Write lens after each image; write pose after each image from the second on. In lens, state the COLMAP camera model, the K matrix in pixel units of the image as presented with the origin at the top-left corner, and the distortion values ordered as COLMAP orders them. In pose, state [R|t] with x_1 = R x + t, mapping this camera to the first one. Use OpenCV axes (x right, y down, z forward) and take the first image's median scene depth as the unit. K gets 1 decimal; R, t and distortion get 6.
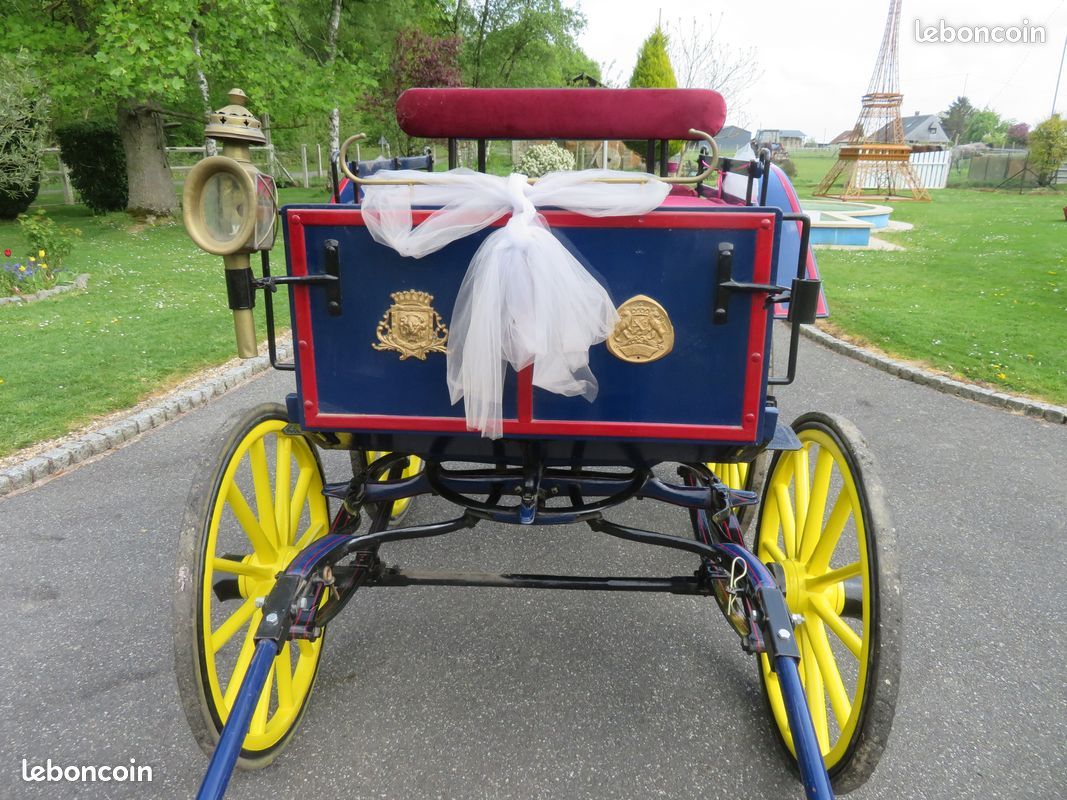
lens RADIAL K [[767.7, 0, 521.1], [0, 767.7, 392.9], [0, 0, 1]] dist [0.009067, -0.002486]
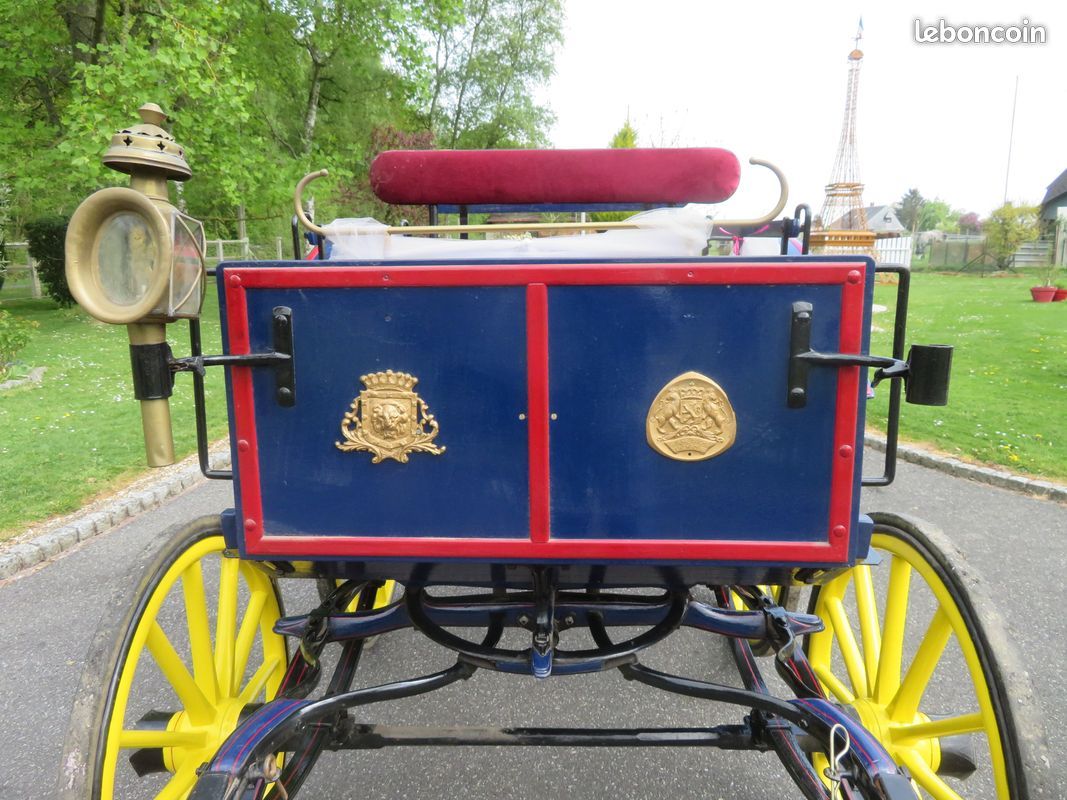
lens RADIAL K [[767.7, 0, 521.1], [0, 767.7, 392.9], [0, 0, 1]] dist [0.009067, -0.002486]
pose [[0.999328, -0.016977, 0.032497, -0.015822], [0.020537, 0.993433, -0.112553, -0.010373], [-0.030373, 0.113145, 0.993114, 0.106373]]
